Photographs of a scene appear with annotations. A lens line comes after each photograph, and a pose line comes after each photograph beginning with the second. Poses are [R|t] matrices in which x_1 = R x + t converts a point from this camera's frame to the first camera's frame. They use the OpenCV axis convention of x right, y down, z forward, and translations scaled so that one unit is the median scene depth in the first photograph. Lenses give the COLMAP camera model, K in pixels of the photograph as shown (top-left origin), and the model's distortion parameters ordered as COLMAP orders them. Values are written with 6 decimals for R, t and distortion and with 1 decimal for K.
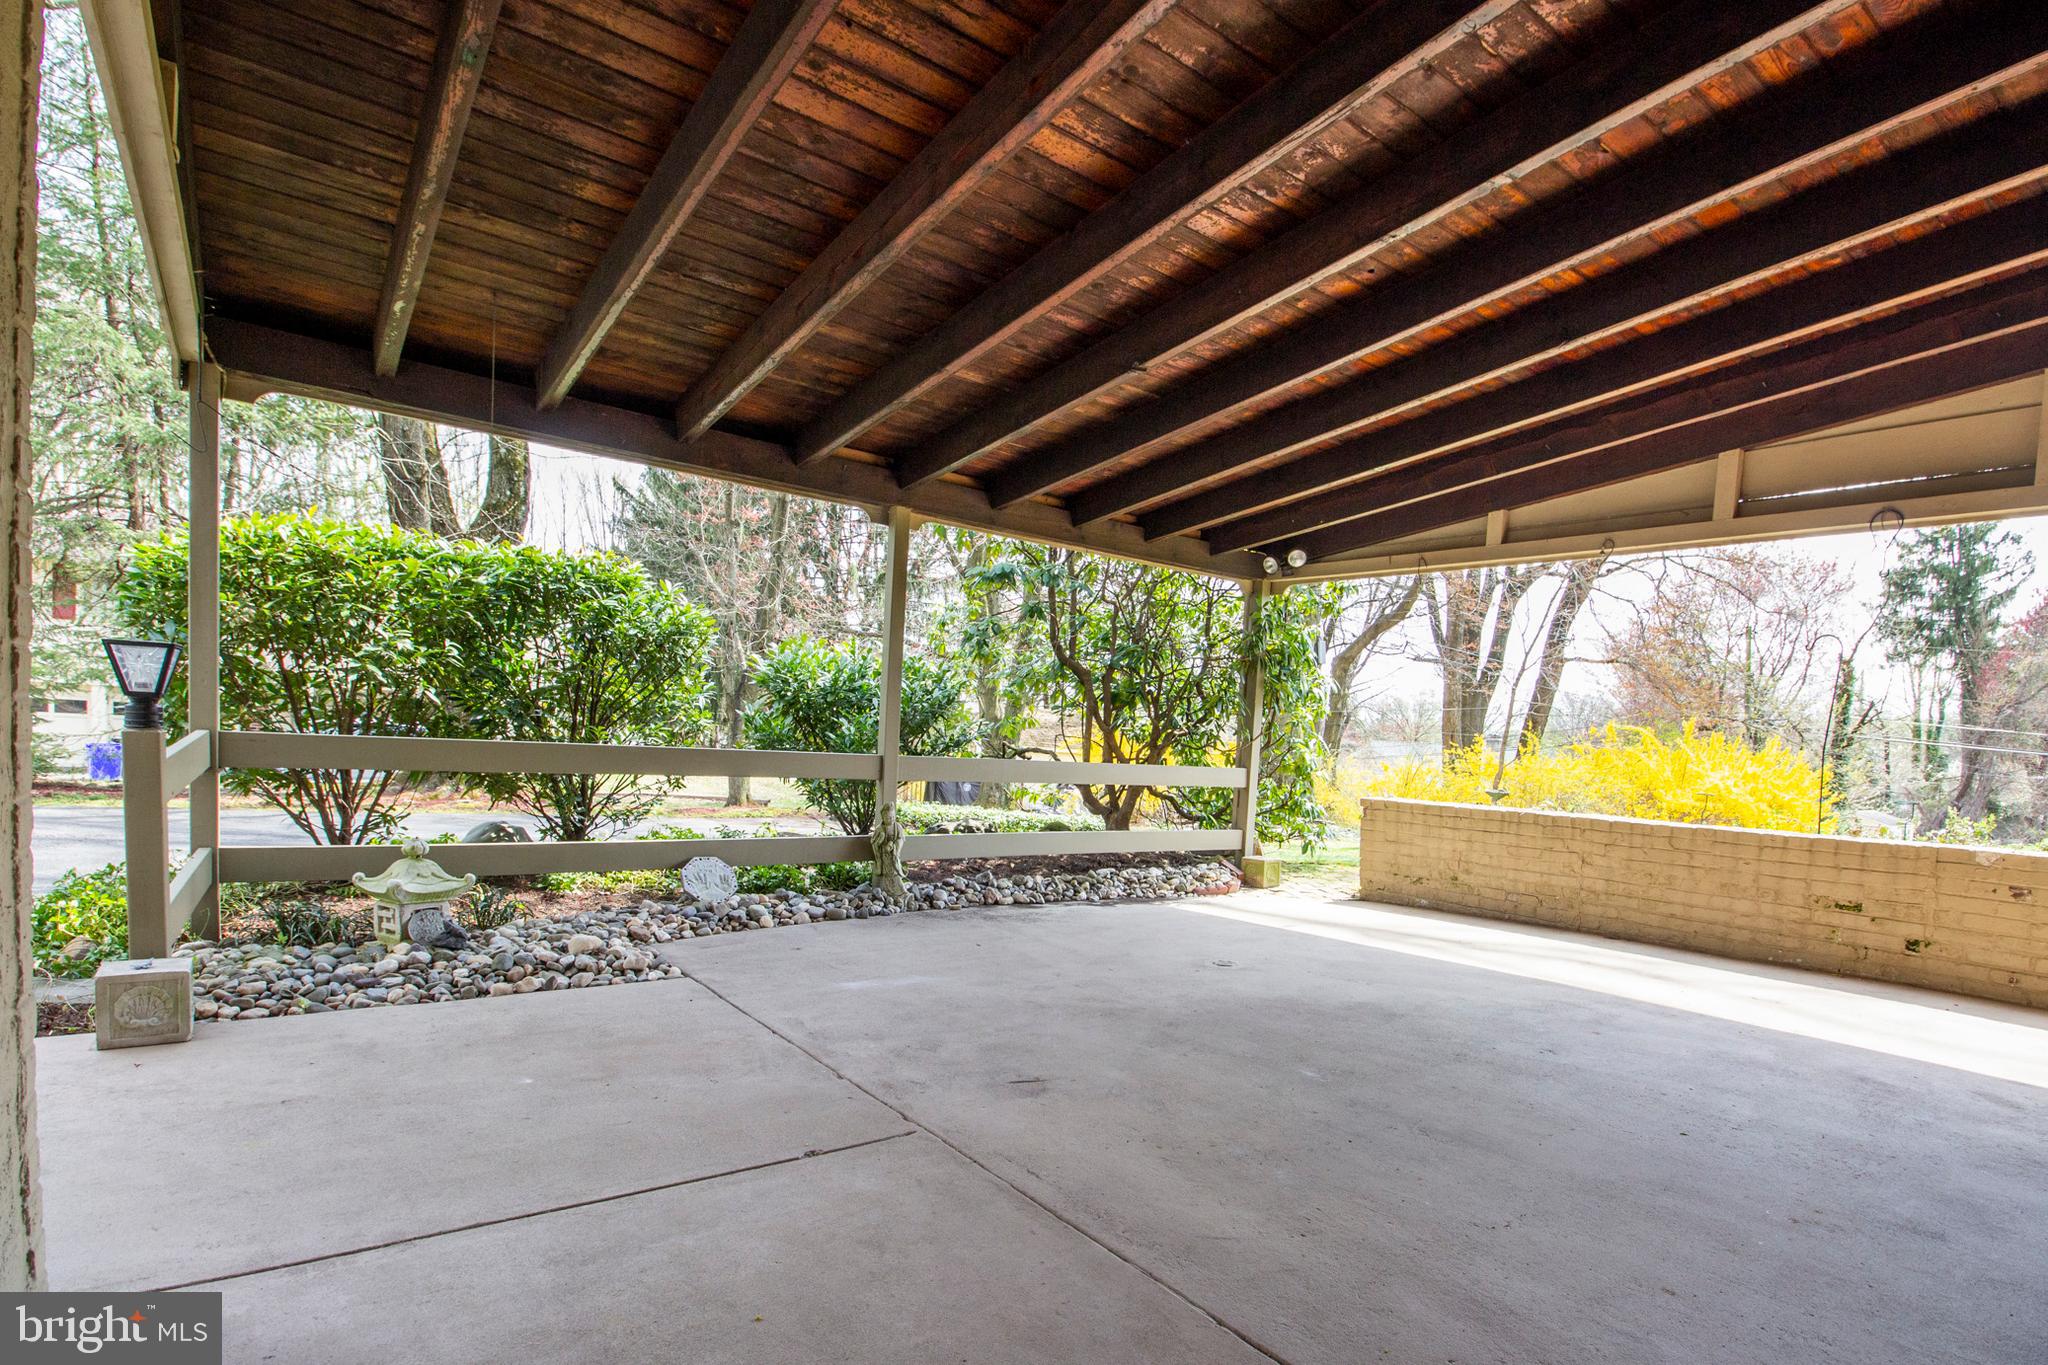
lens RADIAL K [[1020.7, 0, 1049.3], [0, 1020.7, 784.2], [0, 0, 1]] dist [0.000227, -0.014532]
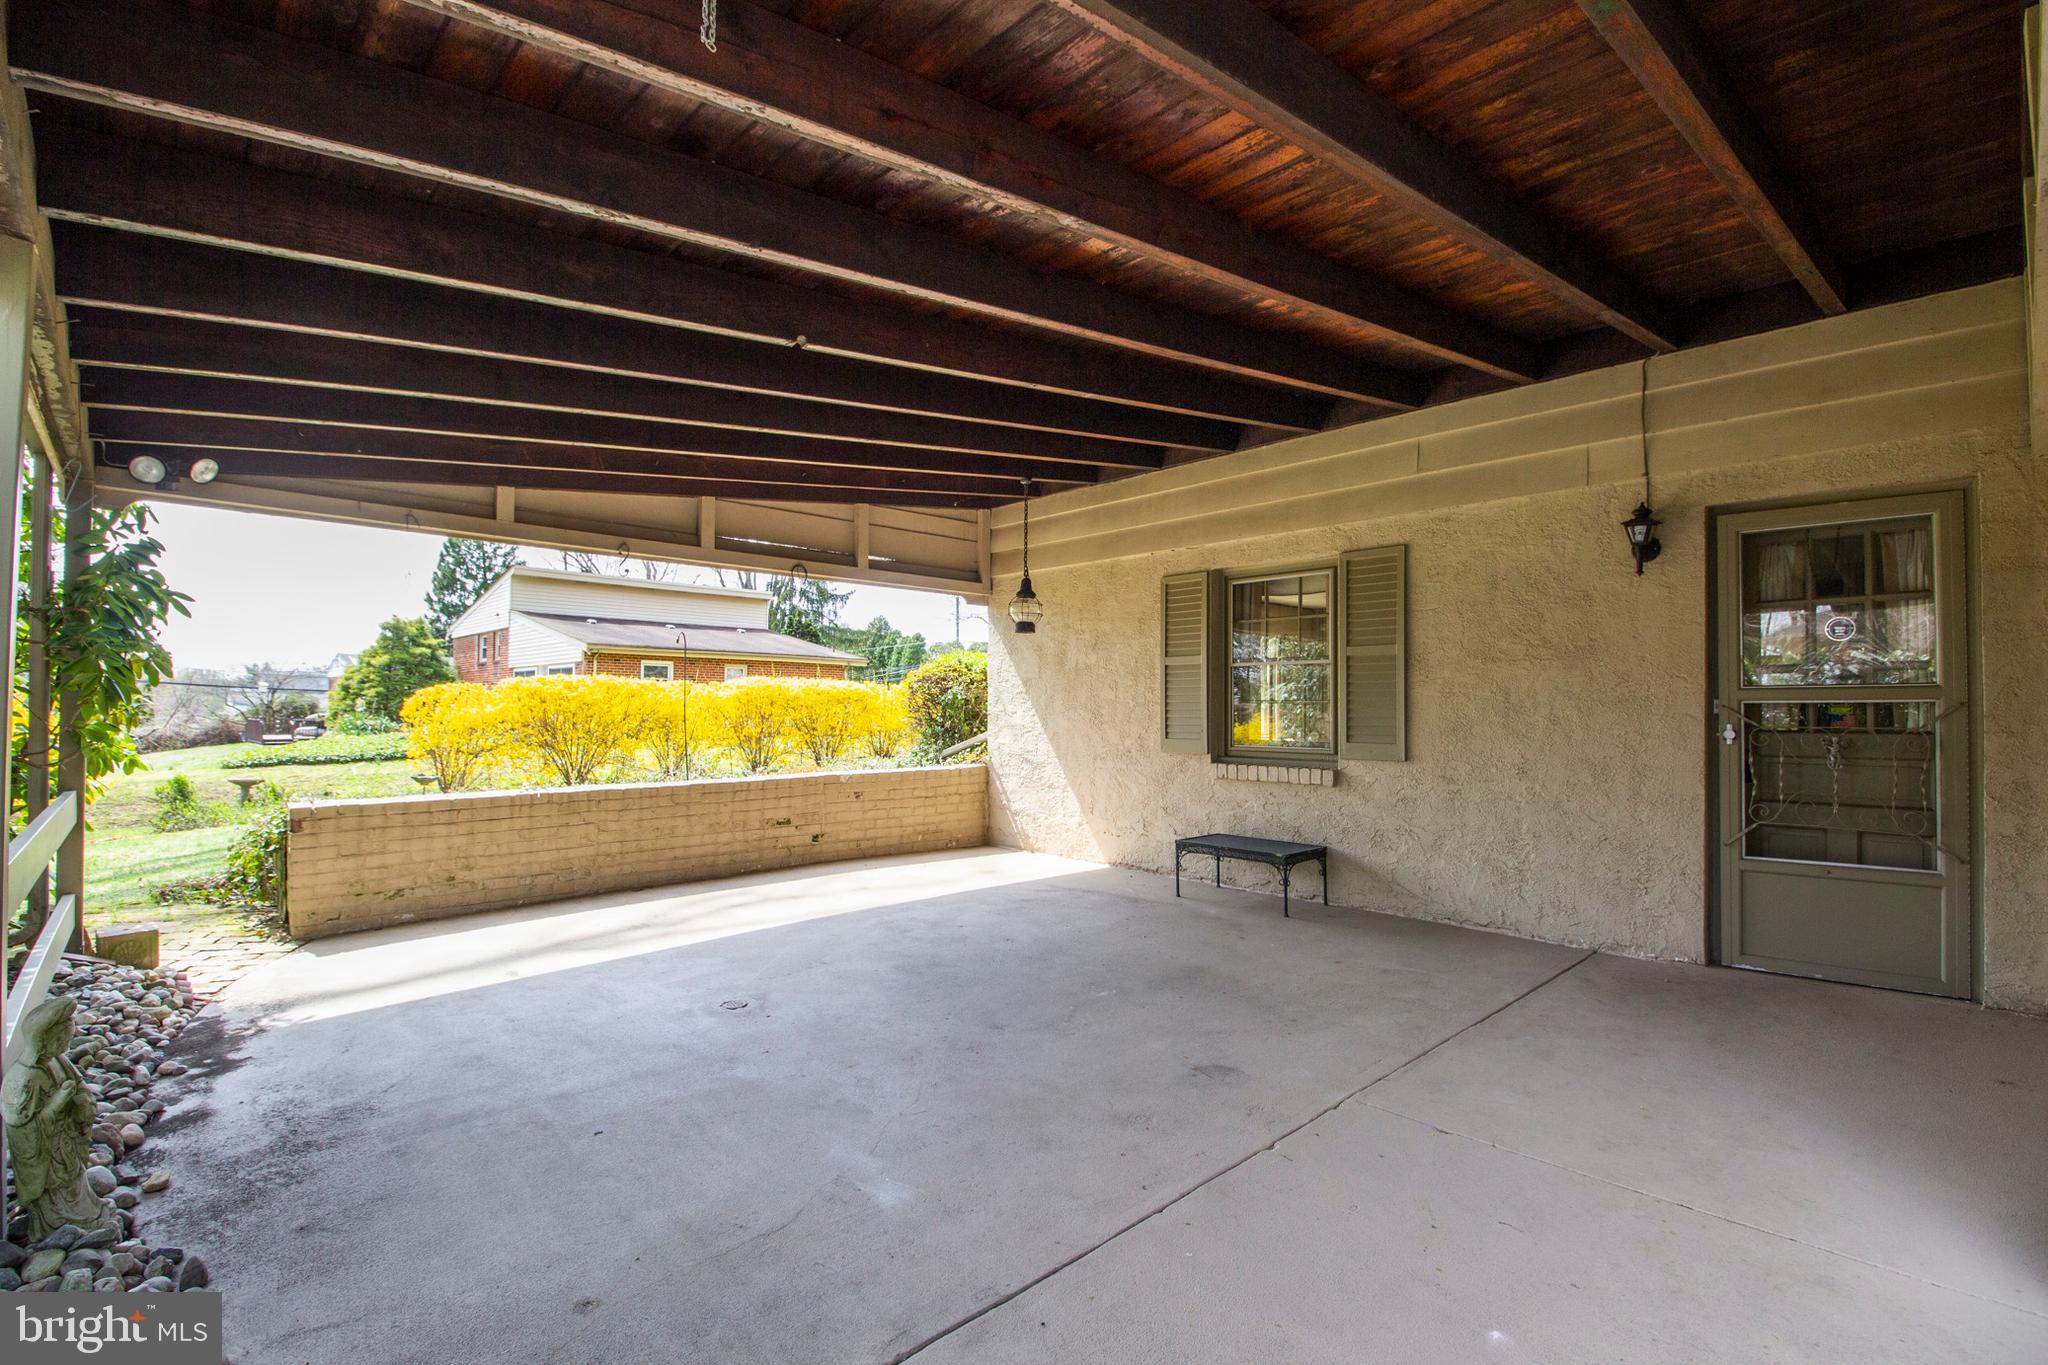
lens RADIAL K [[947.6, 0, 1020.9], [0, 947.6, 690.7], [0, 0, 1]] dist [-0.000997, -0.011841]
pose [[-0.103325, -0.037569, 0.993938, -0.607133], [0.036630, 0.998465, 0.041548, -0.113793], [-0.993973, 0.040701, -0.101790, 0.742307]]
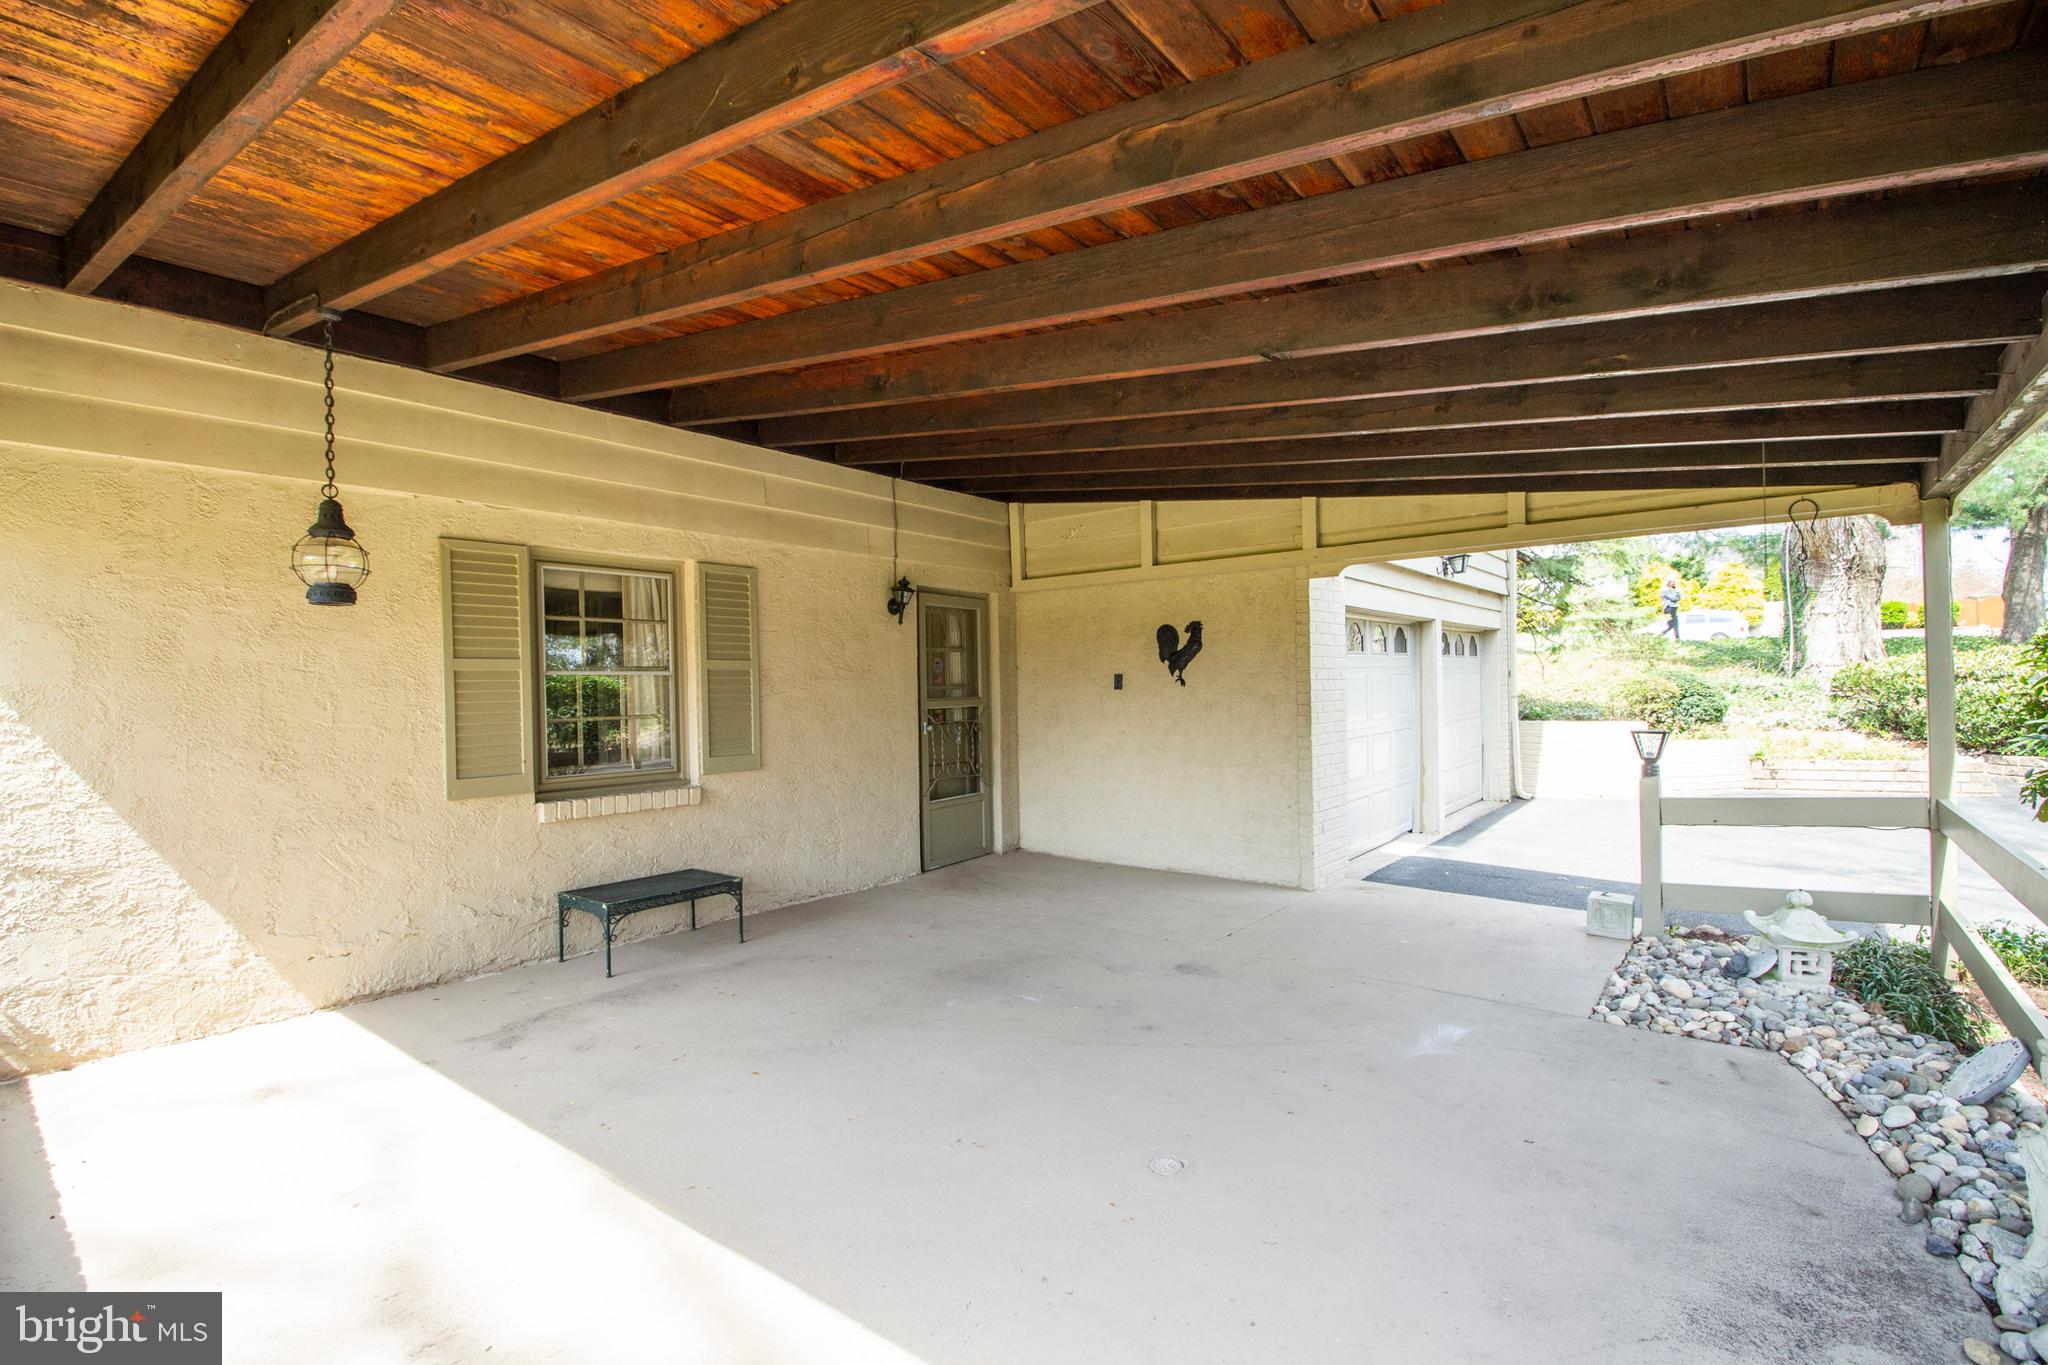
lens RADIAL K [[947.6, 0, 1020.9], [0, 947.6, 690.7], [0, 0, 1]] dist [-0.000997, -0.011841]
pose [[-0.965038, -0.040739, -0.258926, 0.389308], [-0.051456, 0.998071, 0.034746, -0.126238], [0.257011, 0.046855, -0.965272, 1.391476]]
